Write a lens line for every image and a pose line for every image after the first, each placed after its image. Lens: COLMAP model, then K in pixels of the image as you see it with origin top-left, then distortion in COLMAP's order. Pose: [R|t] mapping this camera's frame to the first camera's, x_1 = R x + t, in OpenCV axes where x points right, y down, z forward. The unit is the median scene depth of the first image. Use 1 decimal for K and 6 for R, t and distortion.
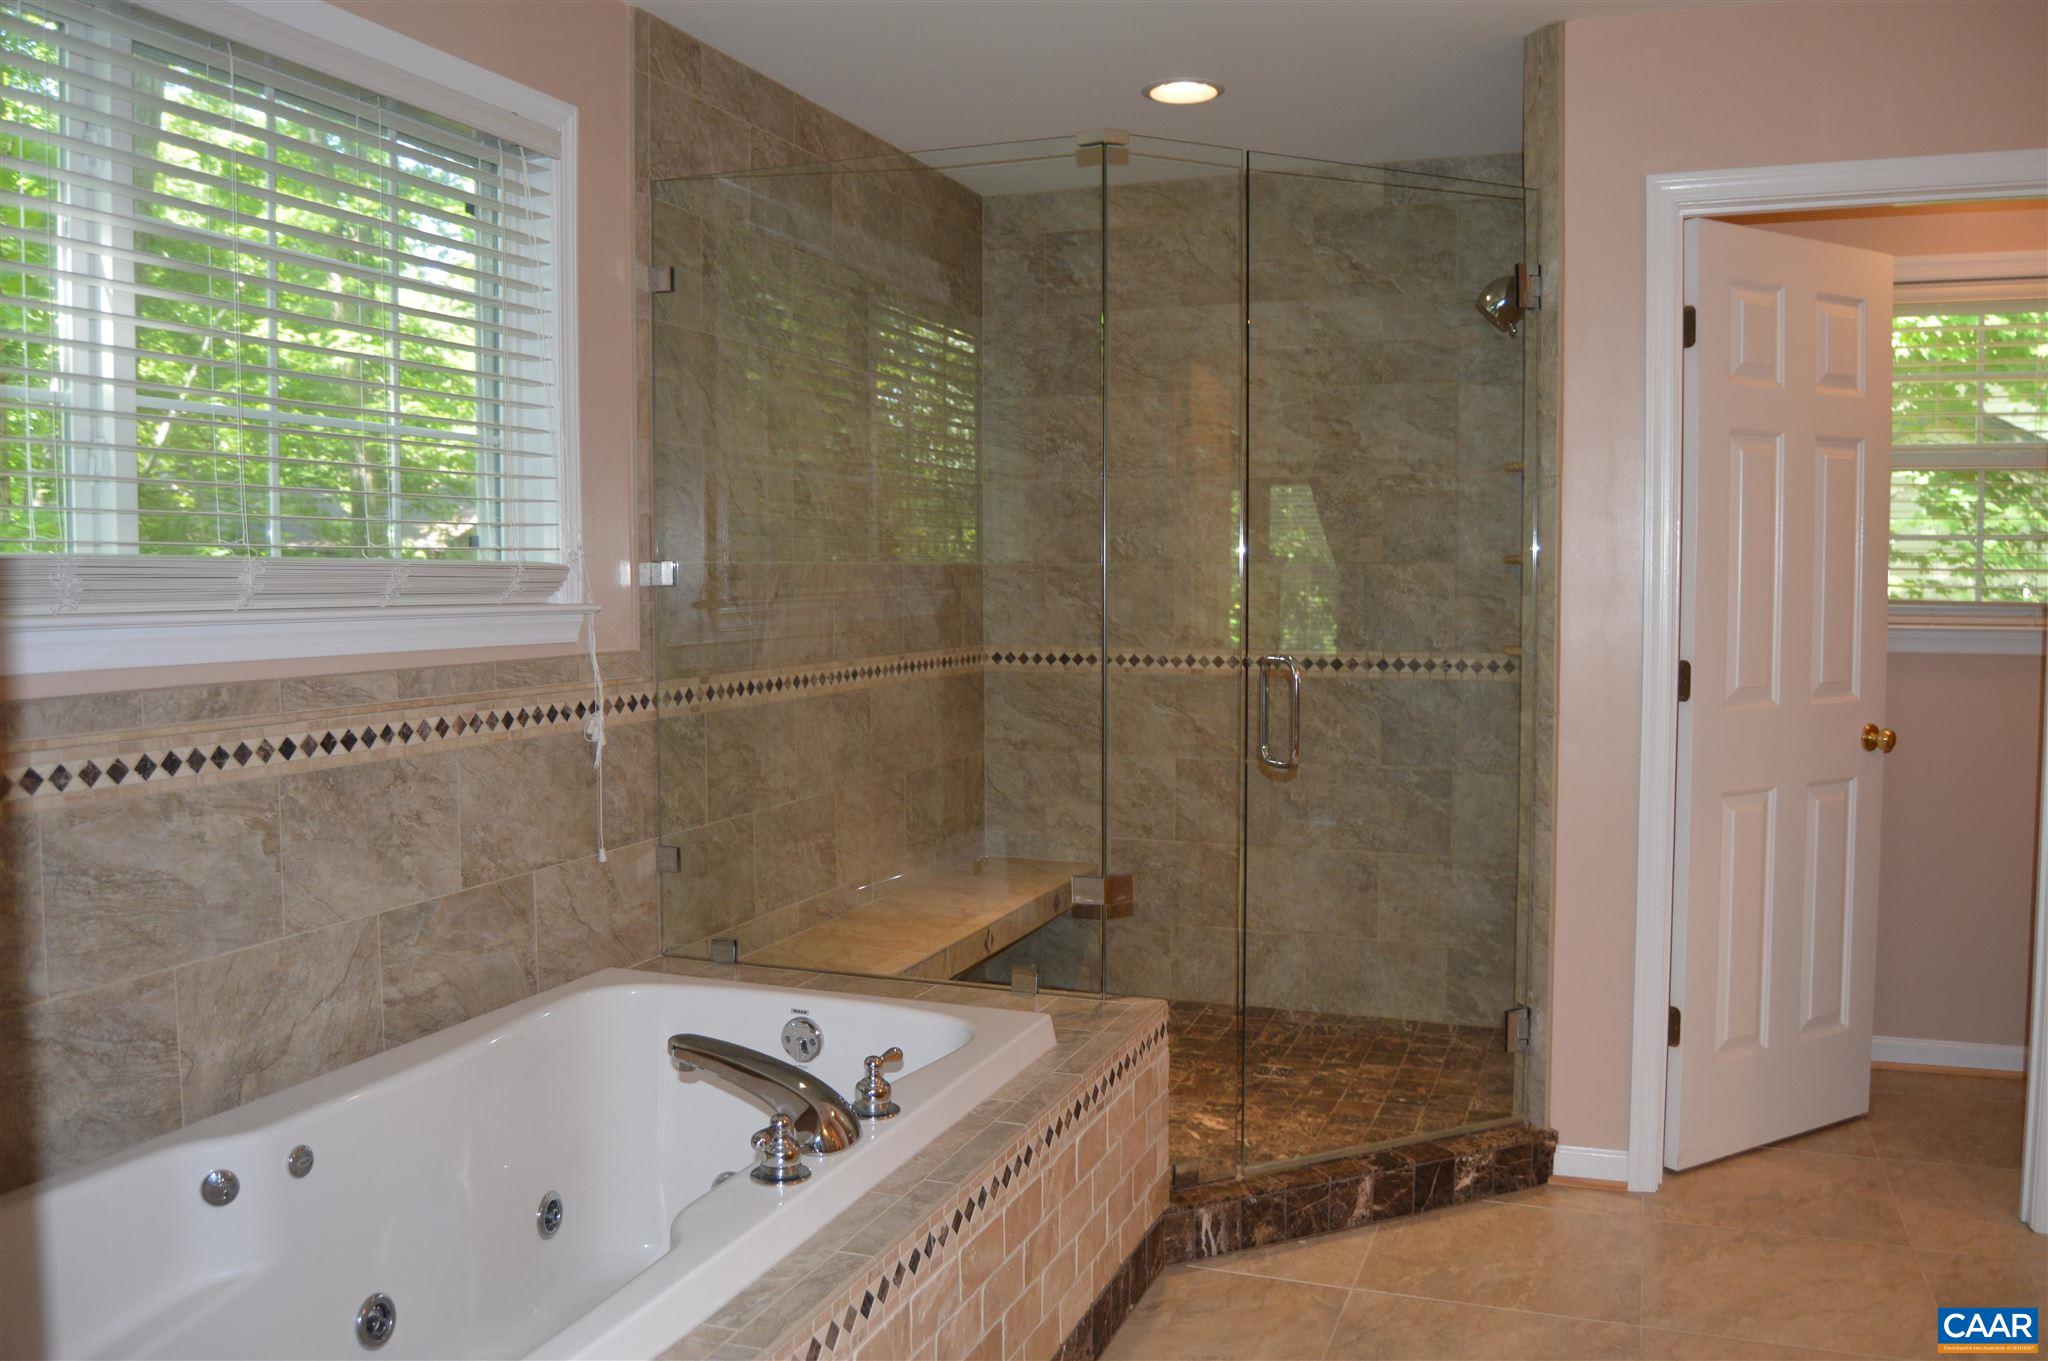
lens RADIAL K [[1633.6, 0, 1030.0], [0, 1633.6, 674.9], [0, 0, 1]] dist [-0.092996, 0.036128]
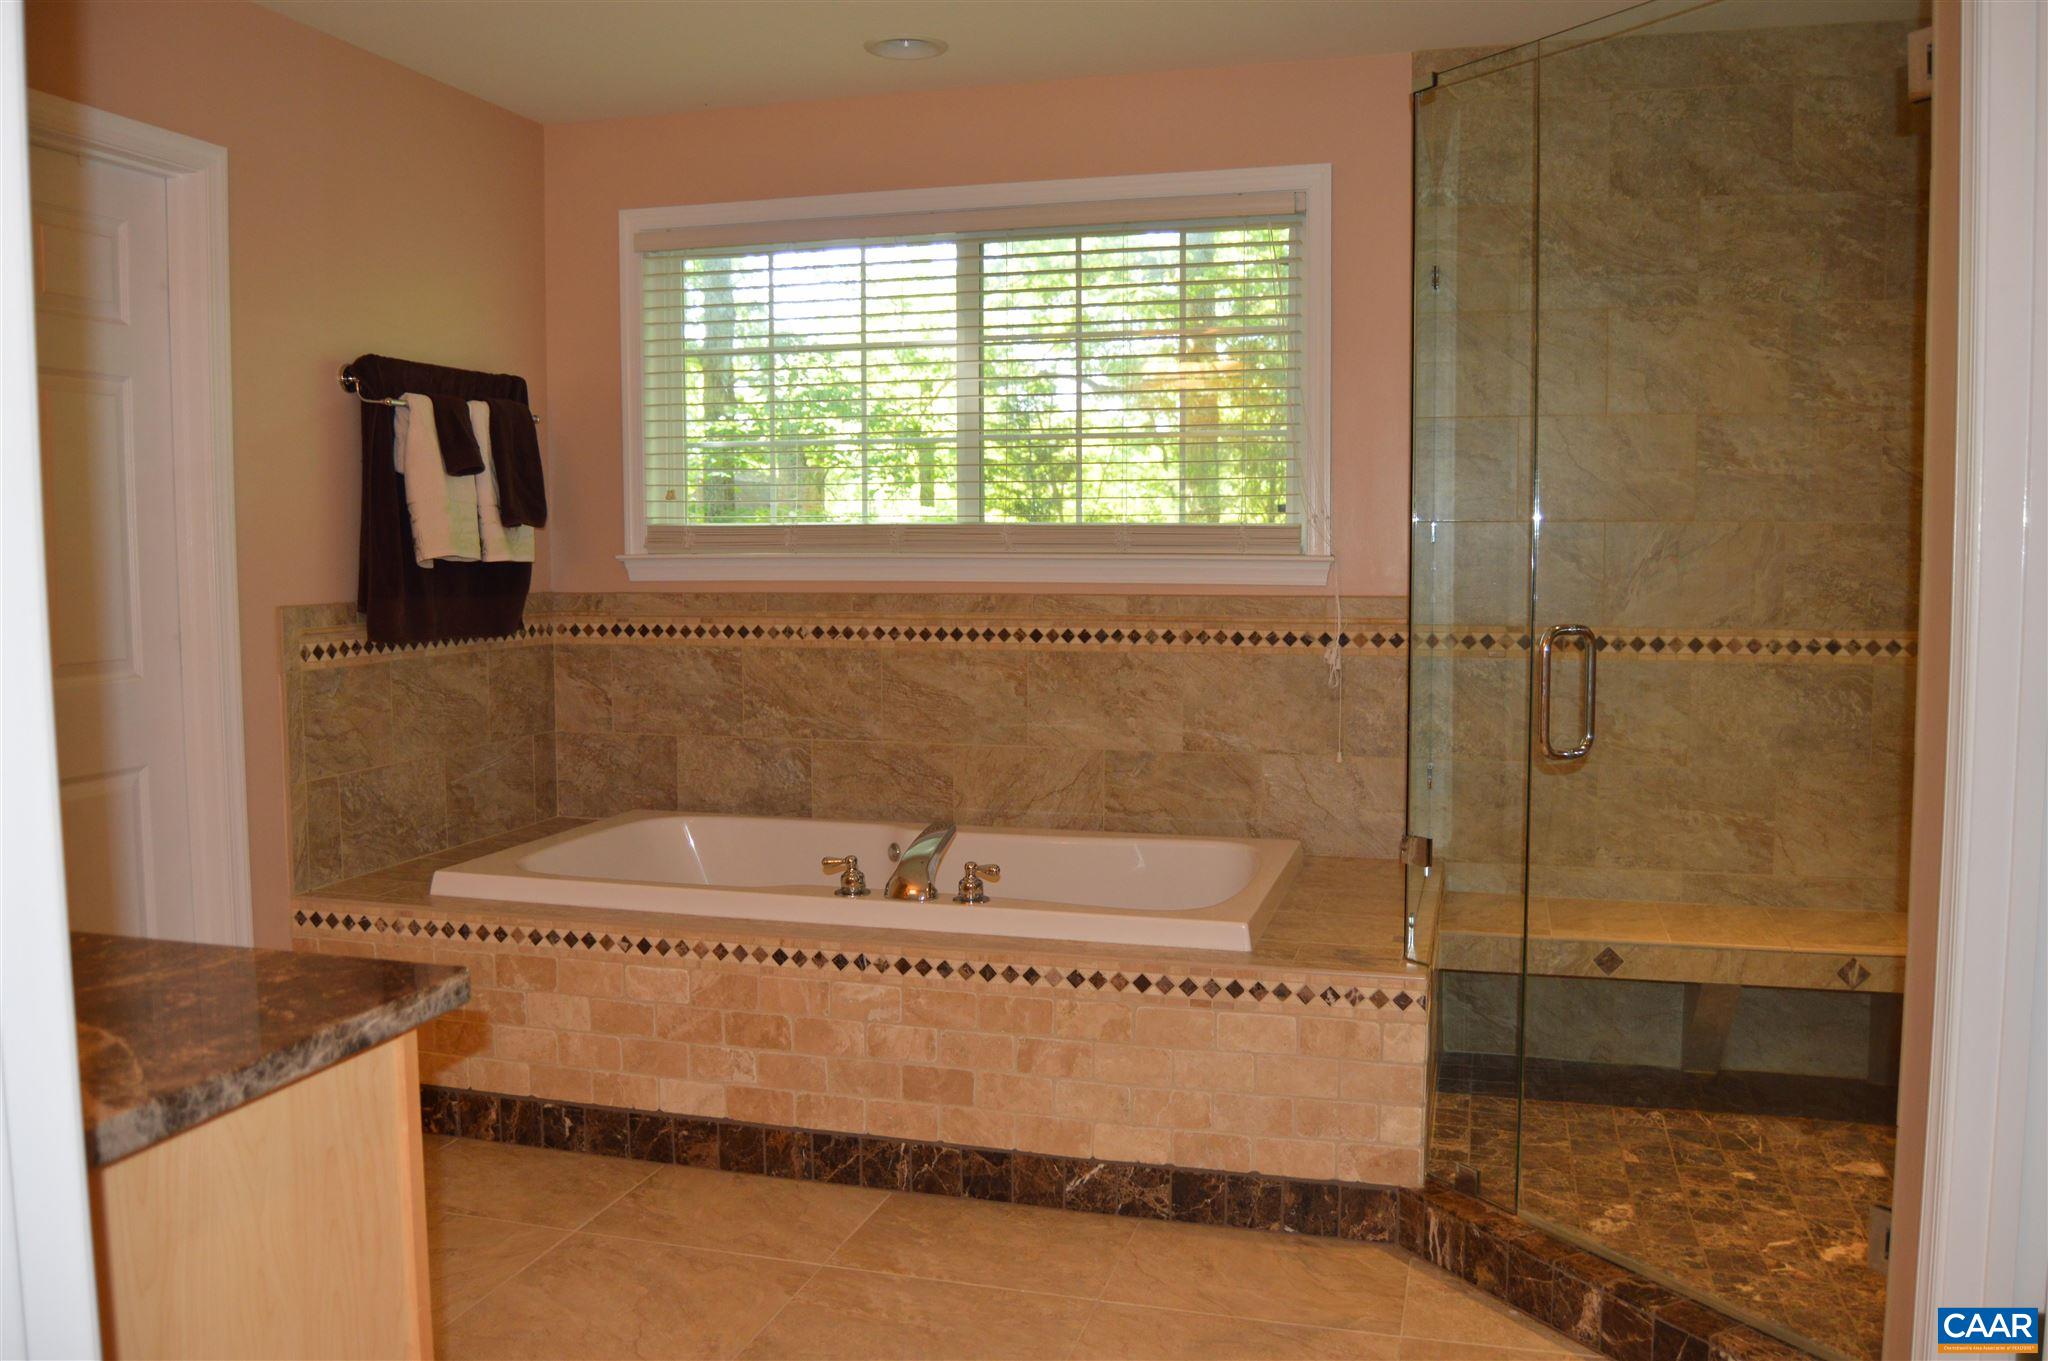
lens RADIAL K [[1633.6, 0, 1032.8], [0, 1633.6, 675.7], [0, 0, 1]] dist [-0.092996, 0.036128]
pose [[0.087155, 0.084893, -0.992571, 1.149734], [-0.059363, 0.995034, 0.079892, -0.045316], [0.994425, 0.051959, 0.091762, 0.775873]]
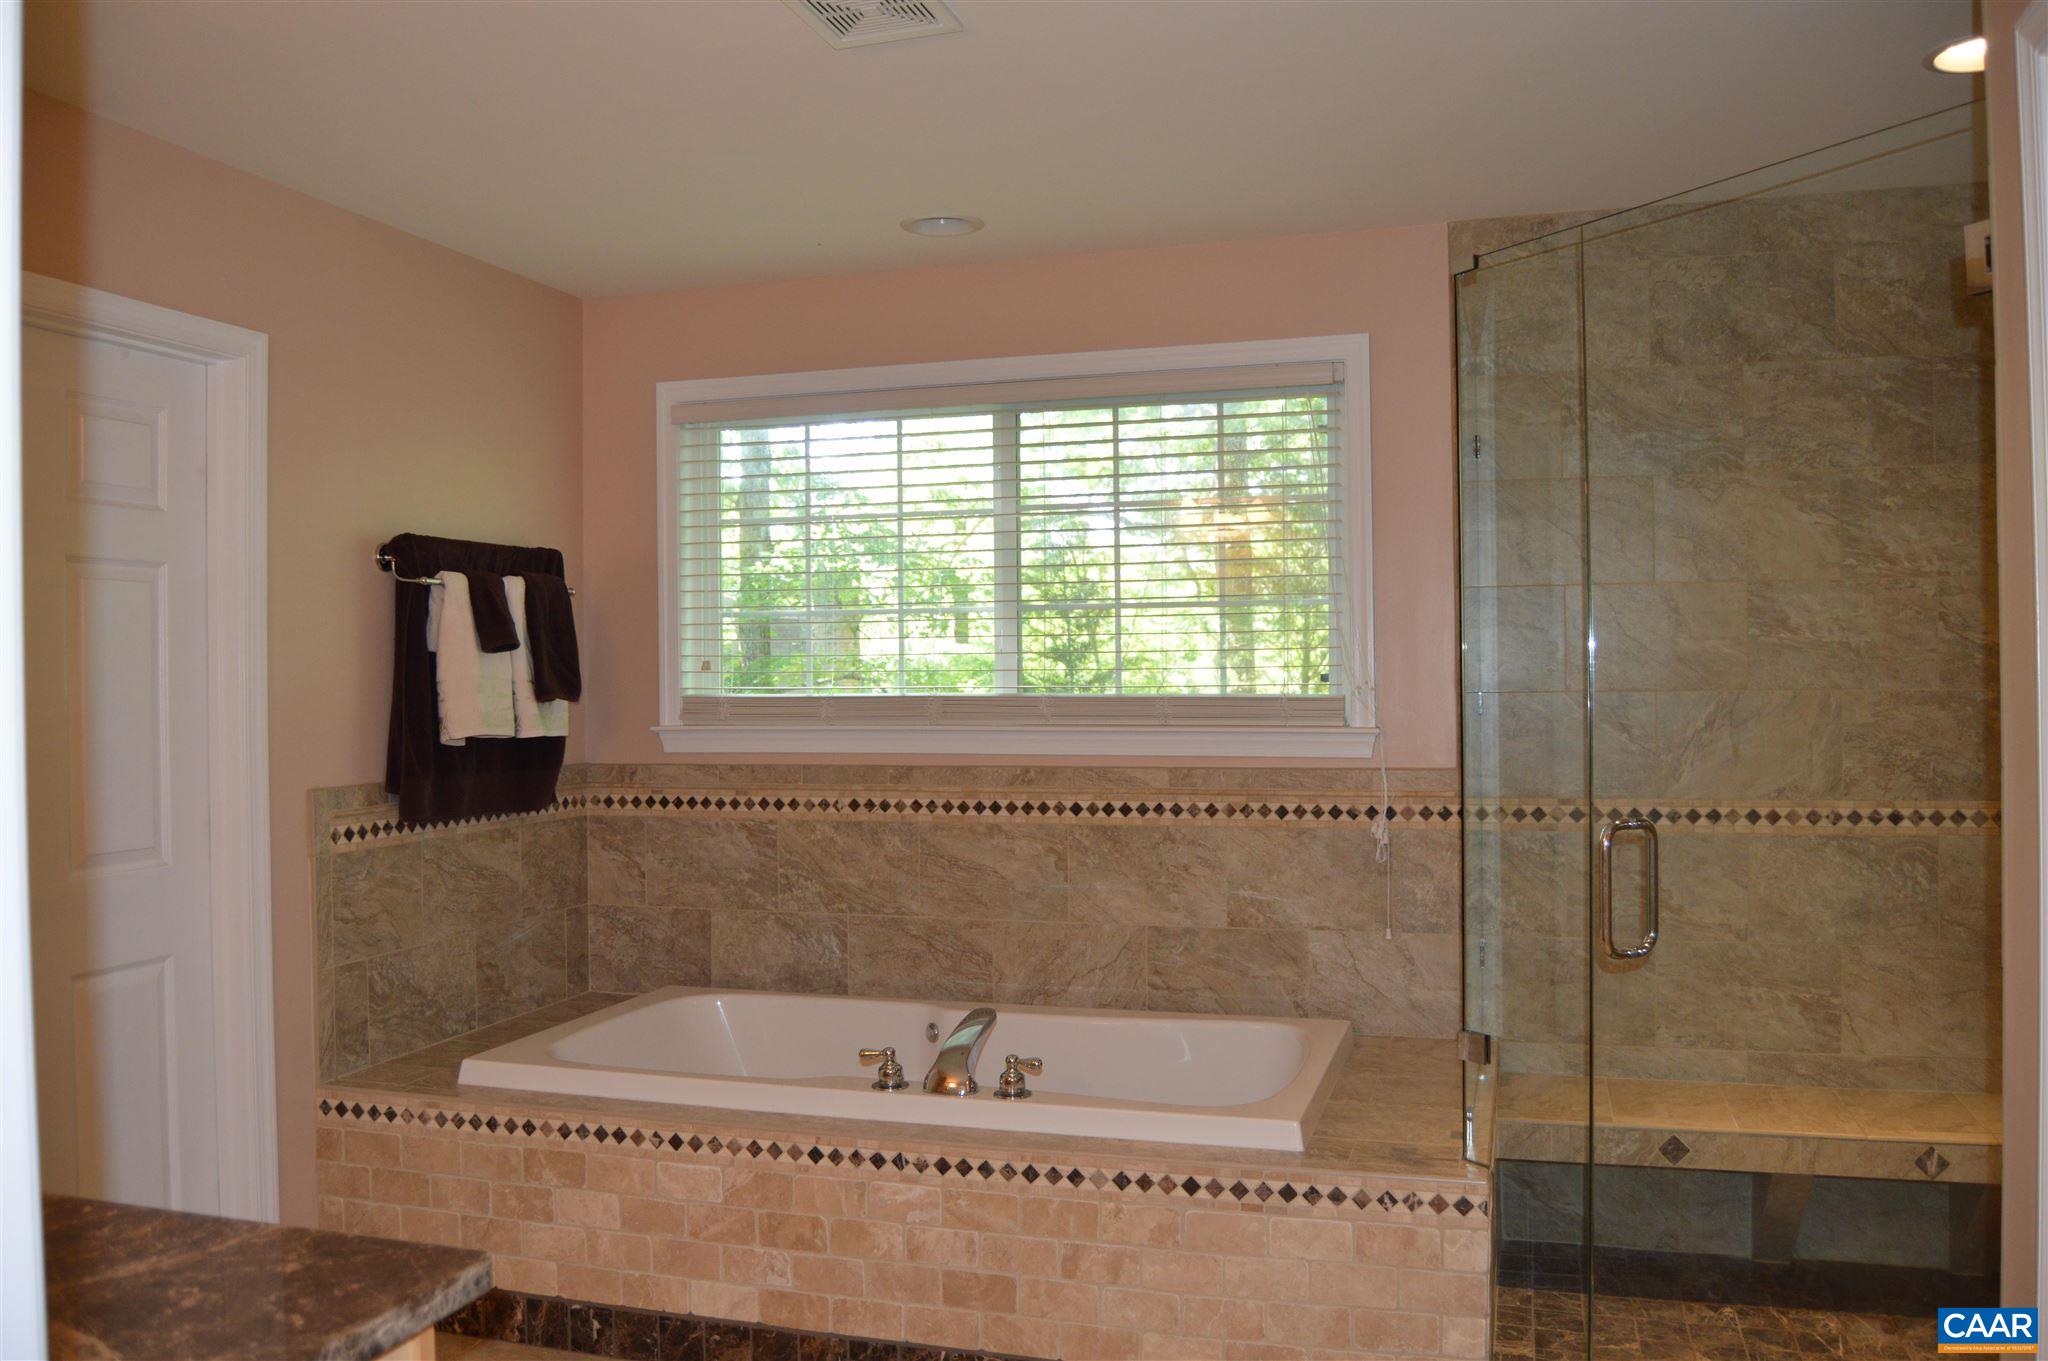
lens RADIAL K [[1633.6, 0, 1034.6], [0, 1633.6, 676.1], [0, 0, 1]] dist [-0.092996, 0.036128]
pose [[0.067629, 0.005459, -0.997696, 1.122868], [-0.051598, 0.998666, 0.001967, -0.085190], [0.996375, 0.051346, 0.067820, 0.770980]]
